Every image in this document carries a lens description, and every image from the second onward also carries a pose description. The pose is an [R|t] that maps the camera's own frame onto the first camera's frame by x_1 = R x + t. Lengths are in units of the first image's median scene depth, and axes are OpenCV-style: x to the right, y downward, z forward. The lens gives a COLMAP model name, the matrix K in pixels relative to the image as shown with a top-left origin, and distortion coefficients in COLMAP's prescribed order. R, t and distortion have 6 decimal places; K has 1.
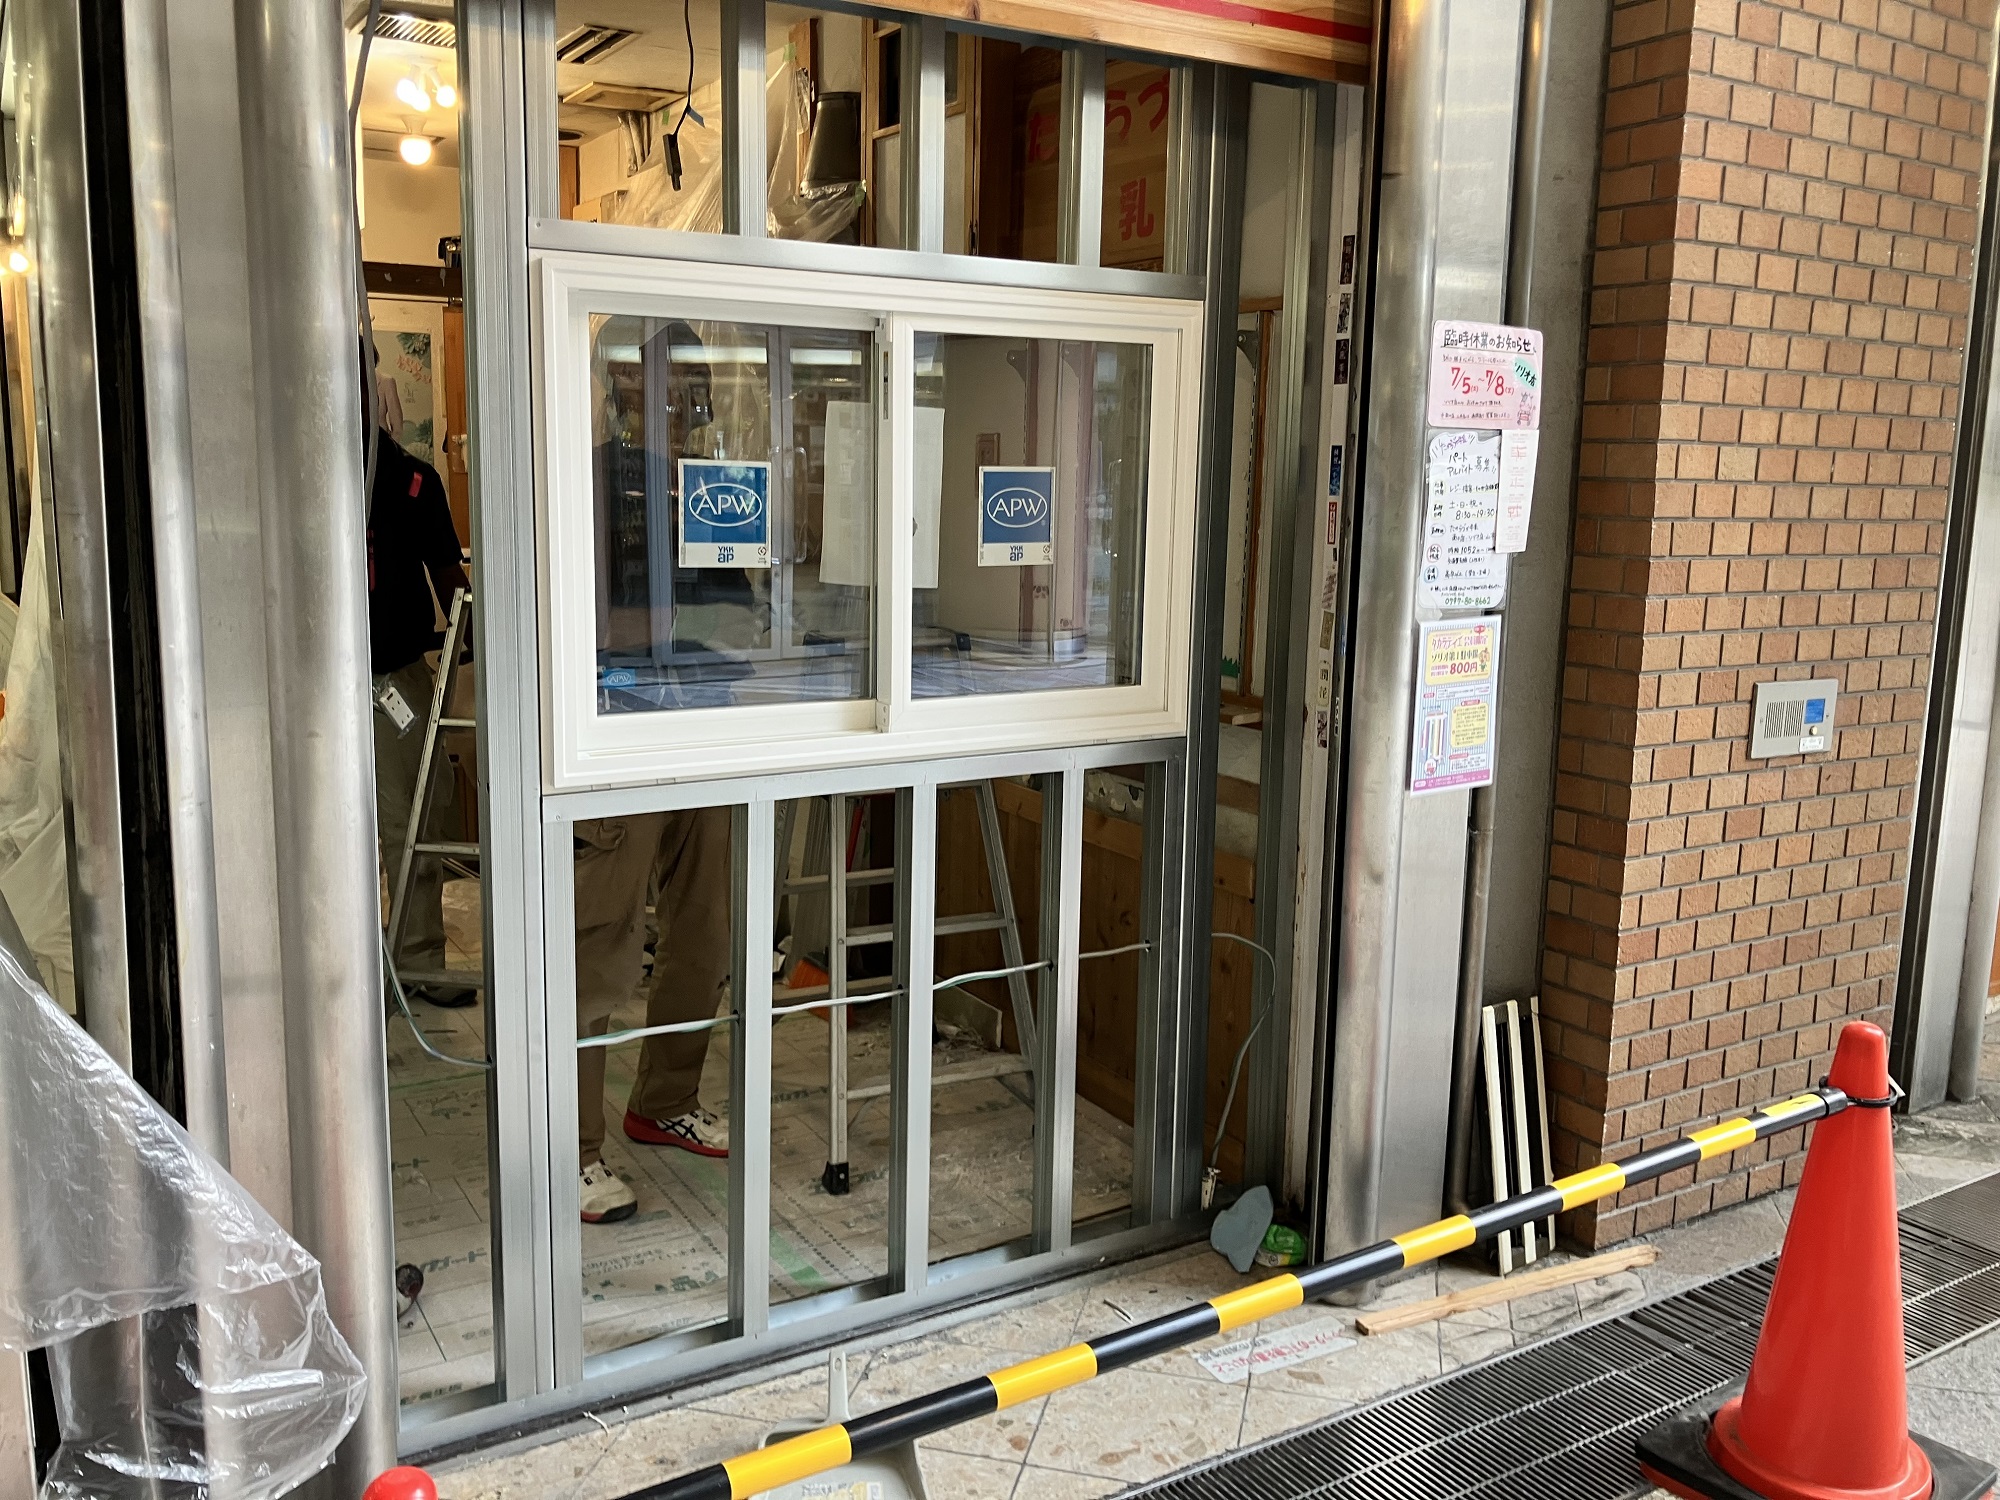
lens RADIAL K [[1645.5, 0, 983.6], [0, 1645.5, 751.9], [0, 0, 1]] dist [0.003195, 0.000916]
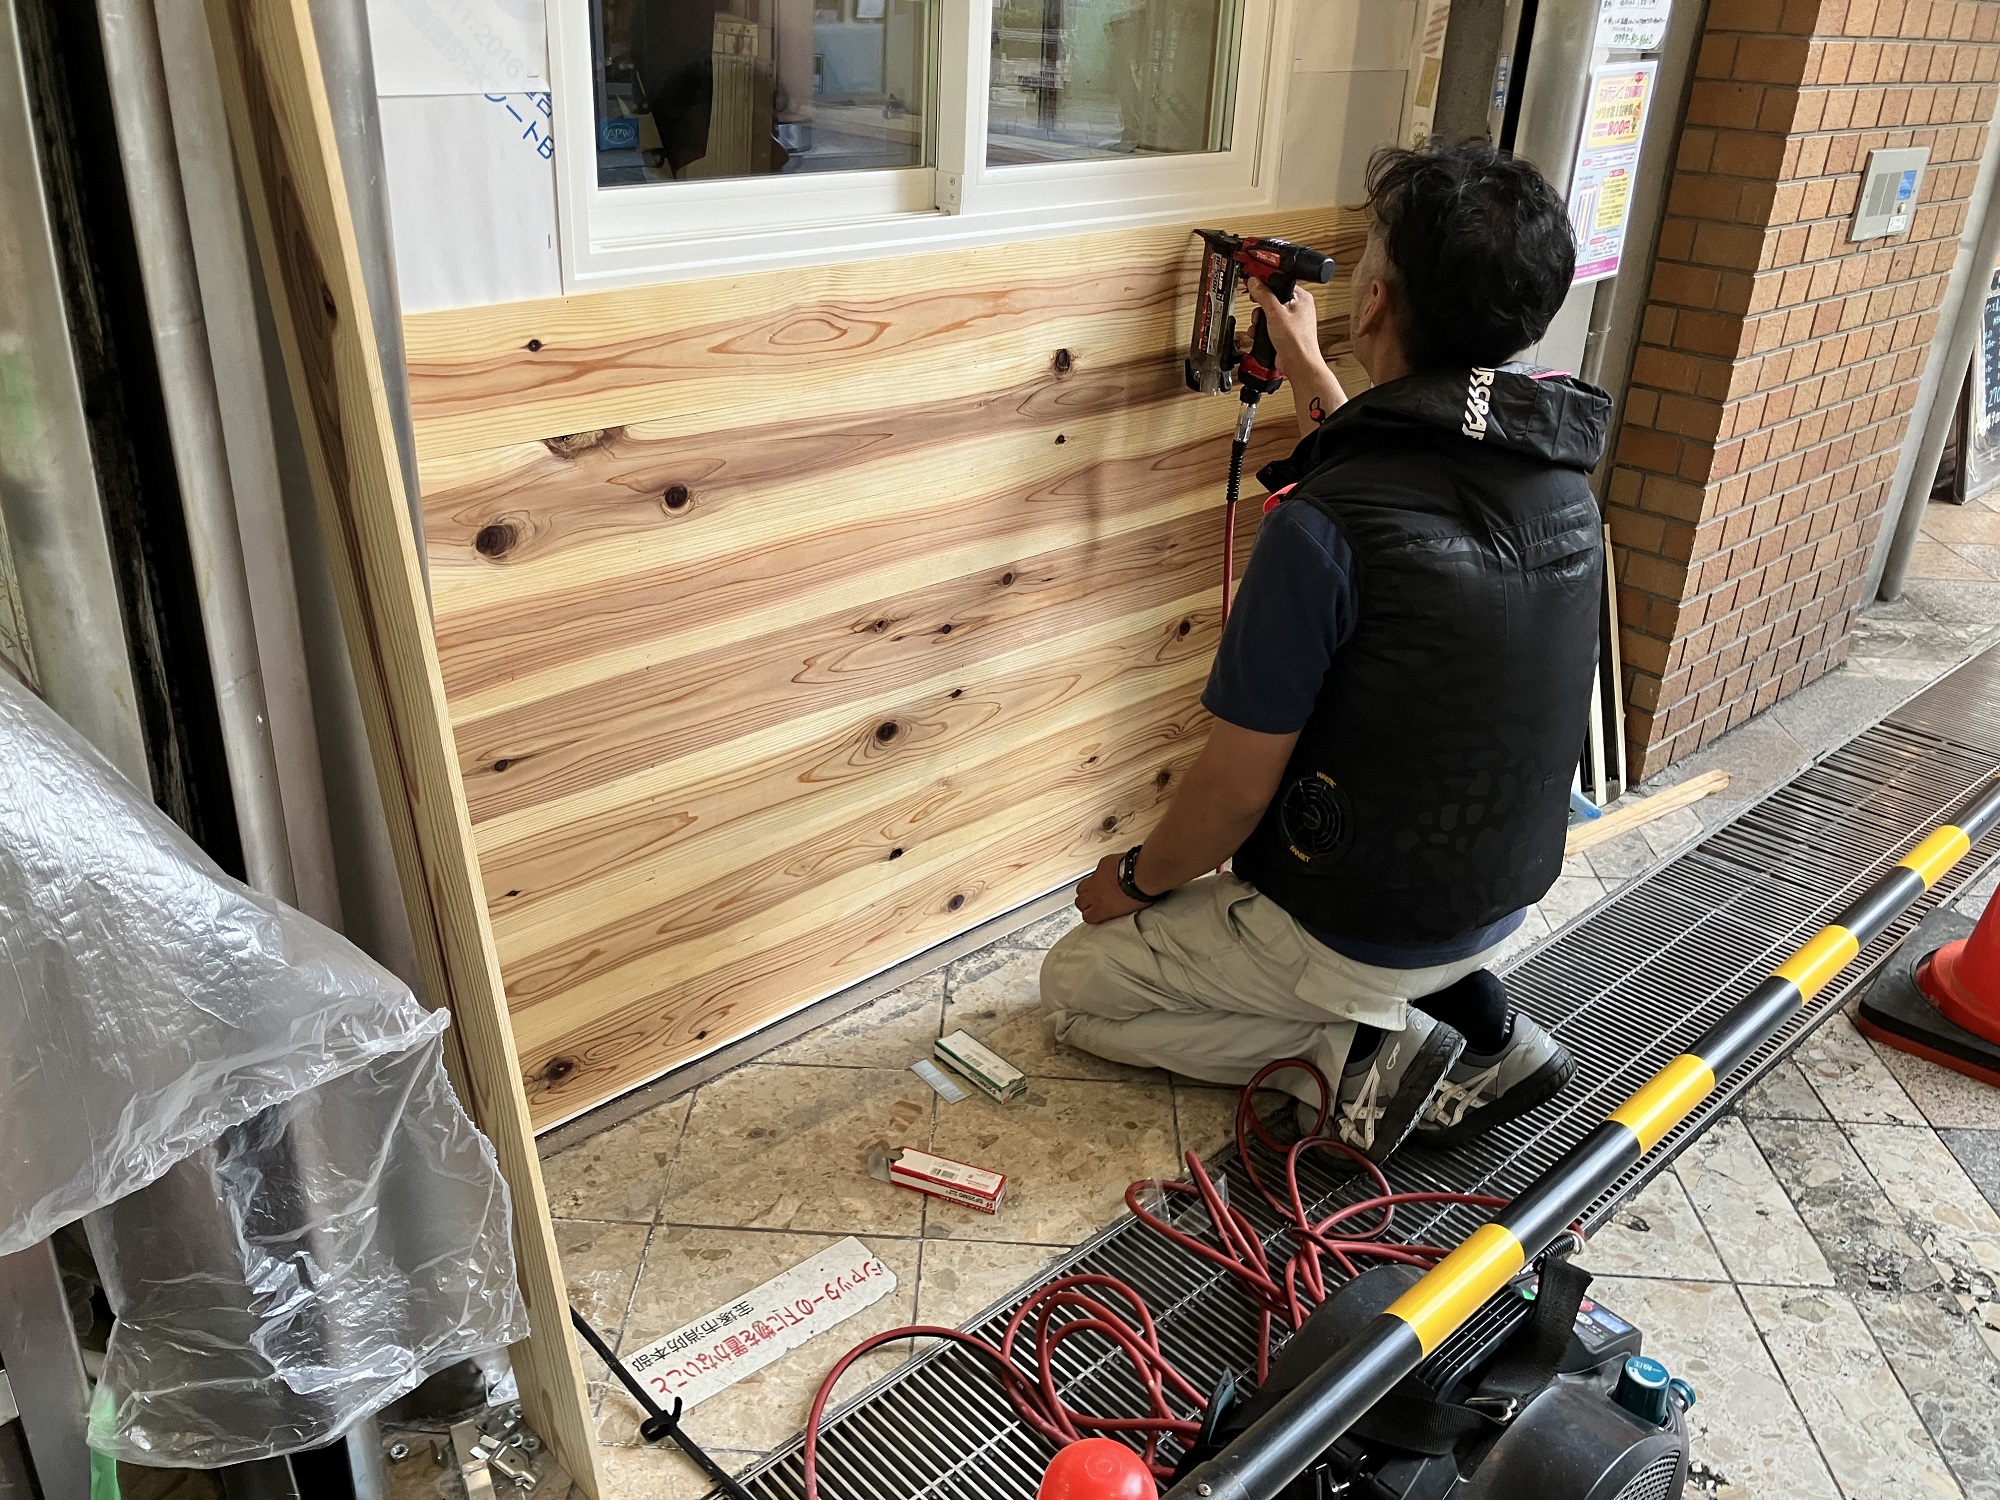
lens RADIAL K [[1623.6, 0, 999.6], [0, 1623.6, 714.8], [0, 0, 1]] dist [0.105487, -0.145199]
pose [[0.975595, -0.070741, 0.207869, -0.200842], [0.013824, 0.964591, 0.263387, 0.010294], [-0.219141, -0.254086, 0.942028, 0.215765]]
